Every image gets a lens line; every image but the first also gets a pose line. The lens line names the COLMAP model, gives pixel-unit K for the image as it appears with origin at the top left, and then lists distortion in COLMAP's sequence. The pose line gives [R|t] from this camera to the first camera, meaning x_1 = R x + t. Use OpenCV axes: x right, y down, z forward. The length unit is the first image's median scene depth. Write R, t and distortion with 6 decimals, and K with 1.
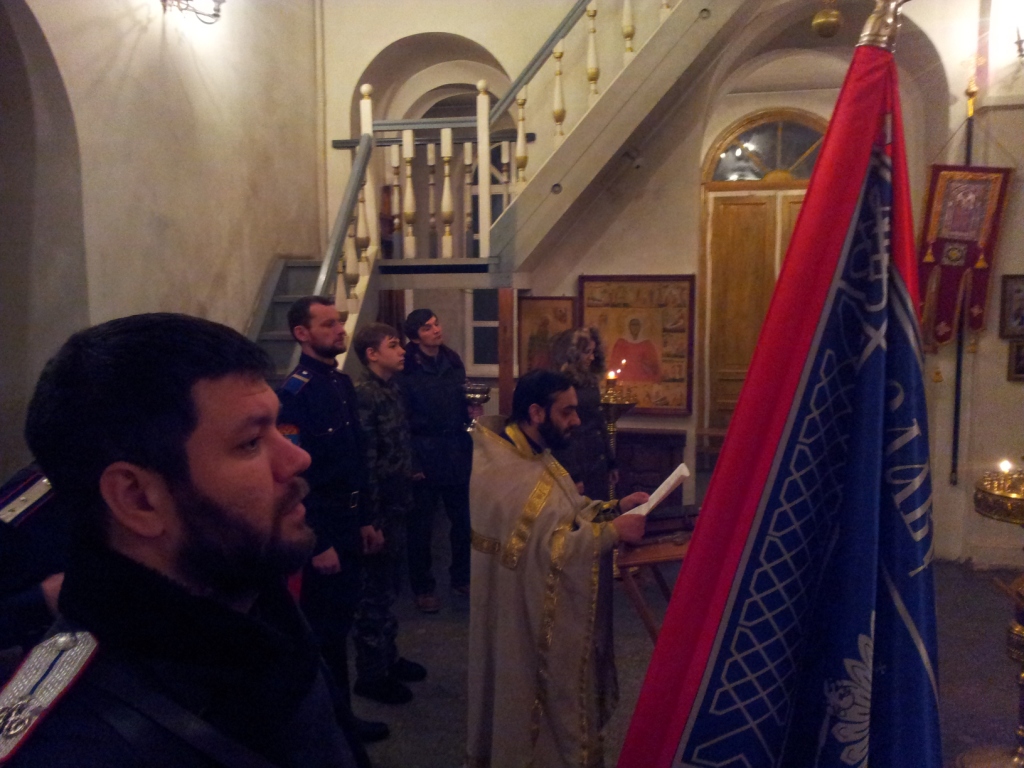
lens RADIAL K [[920.3, 0, 485.3], [0, 920.3, 393.5], [0, 0, 1]] dist [0.013205, -0.049744]
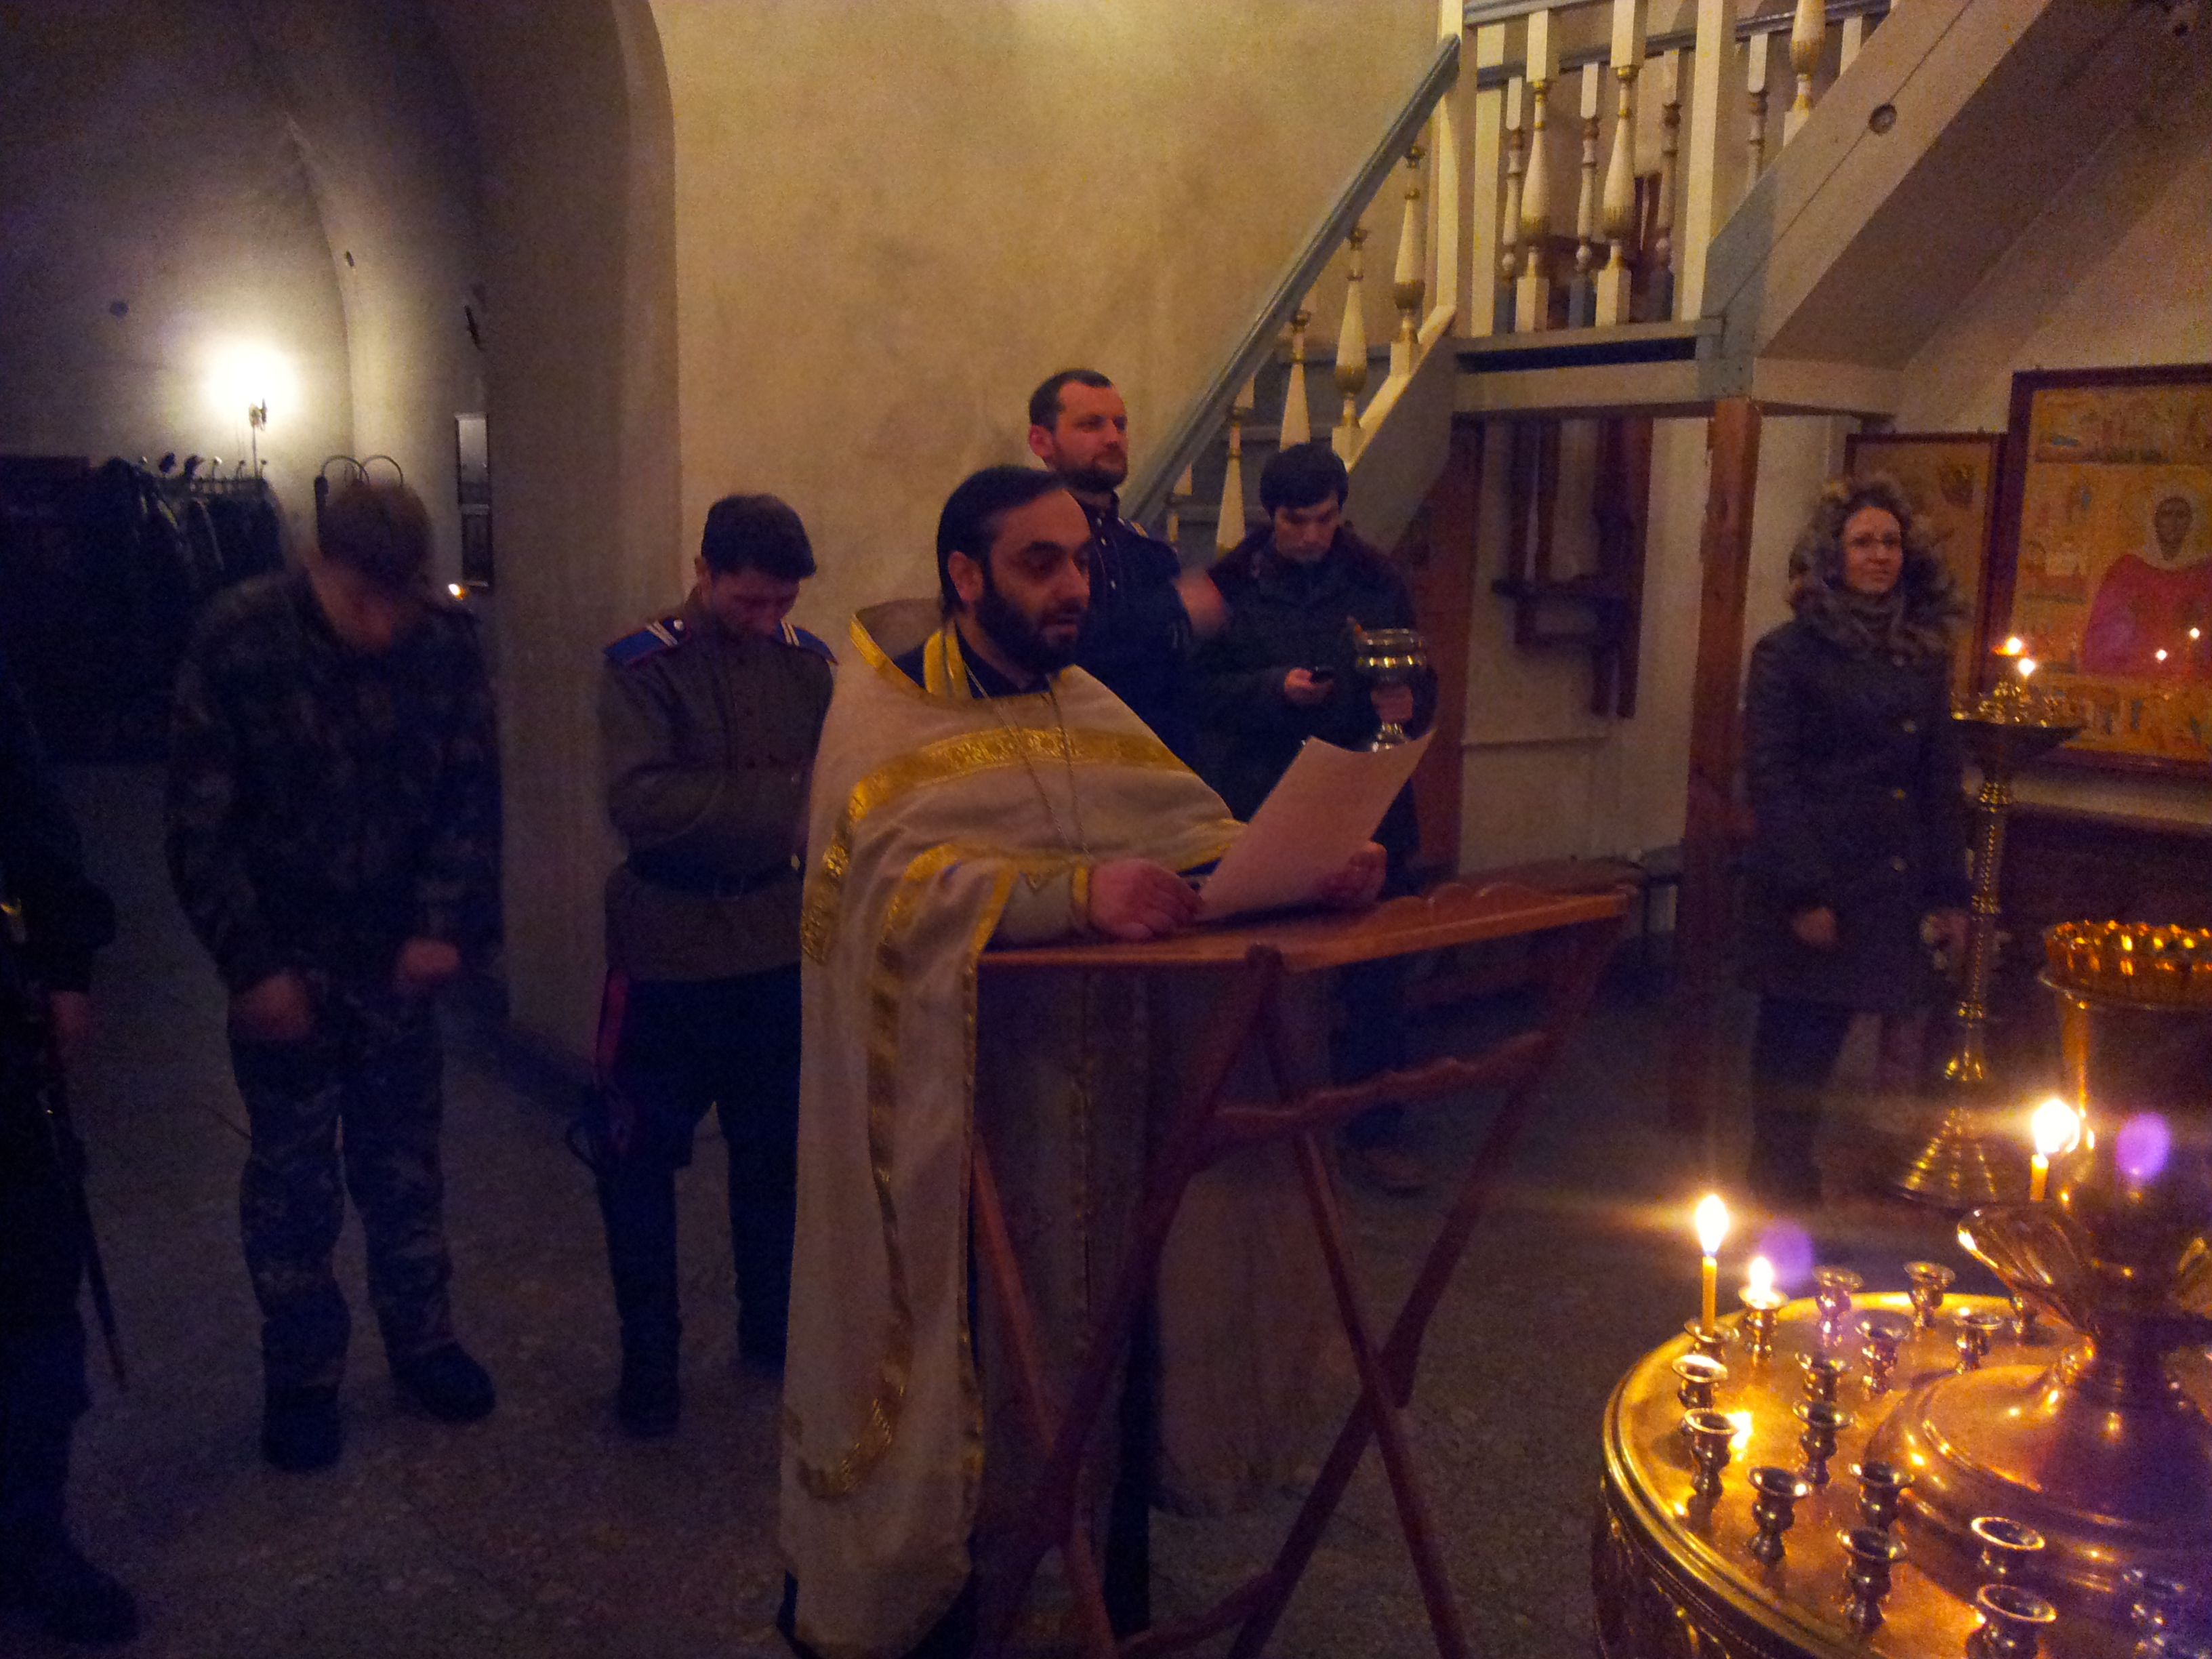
lens RADIAL K [[1894.1, 0, 1064.2], [0, 1894.1, 863.7], [0, 0, 1]] dist [-0.012700, -0.008296]
pose [[0.786045, 0.130768, -0.604179, 0.310426], [-0.088453, 0.991105, 0.099436, 0.024073], [0.611808, -0.024719, 0.790620, 0.204753]]
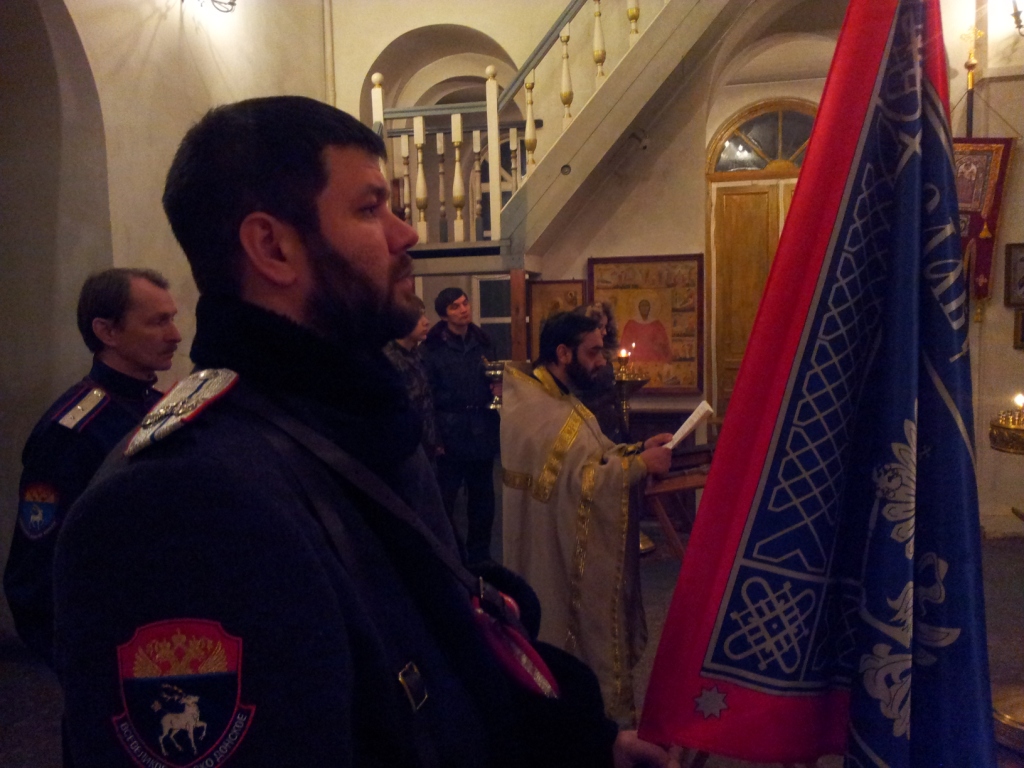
lens RADIAL K [[920.3, 0, 483.9], [0, 920.3, 402.8], [0, 0, 1]] dist [0.013205, -0.049744]
pose [[0.999719, -0.023478, -0.003347, -0.015440], [0.023447, 0.999685, -0.008916, 0.041382], [0.003556, 0.008835, 0.999955, -0.016463]]
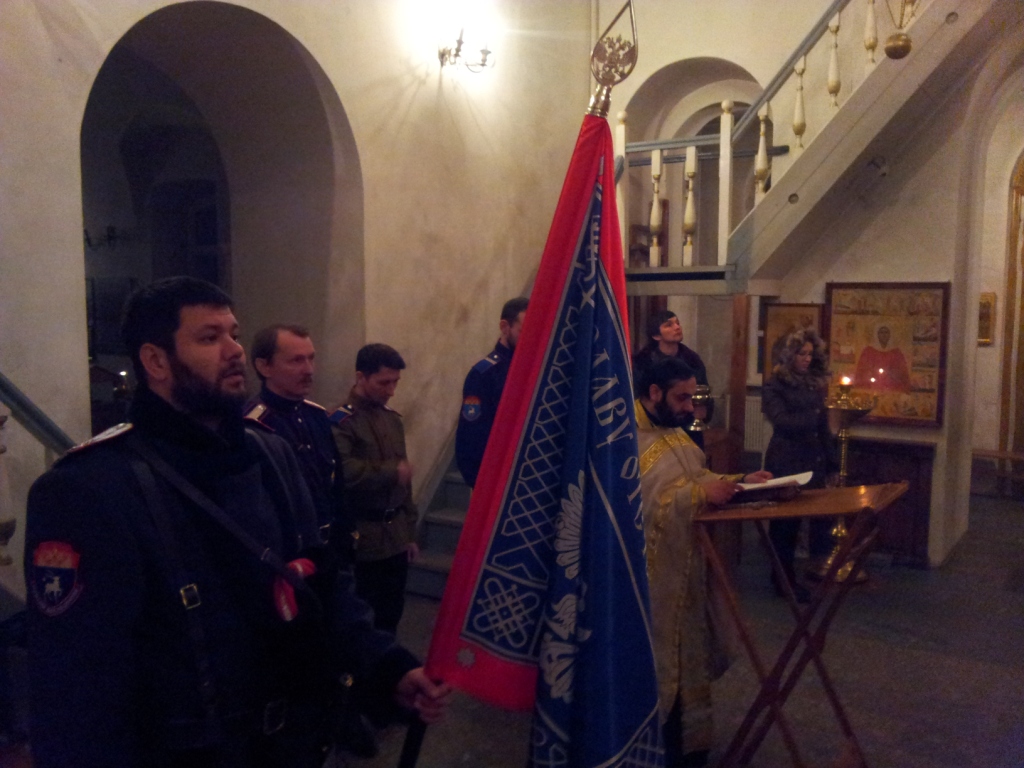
lens RADIAL K [[920.3, 0, 479.2], [0, 920.3, 405.3], [0, 0, 1]] dist [0.013205, -0.049744]
pose [[0.926268, 0.048910, -0.373679, 0.147845], [-0.050225, 0.998719, 0.006221, 0.021517], [0.373505, 0.013006, 0.927537, -0.093788]]
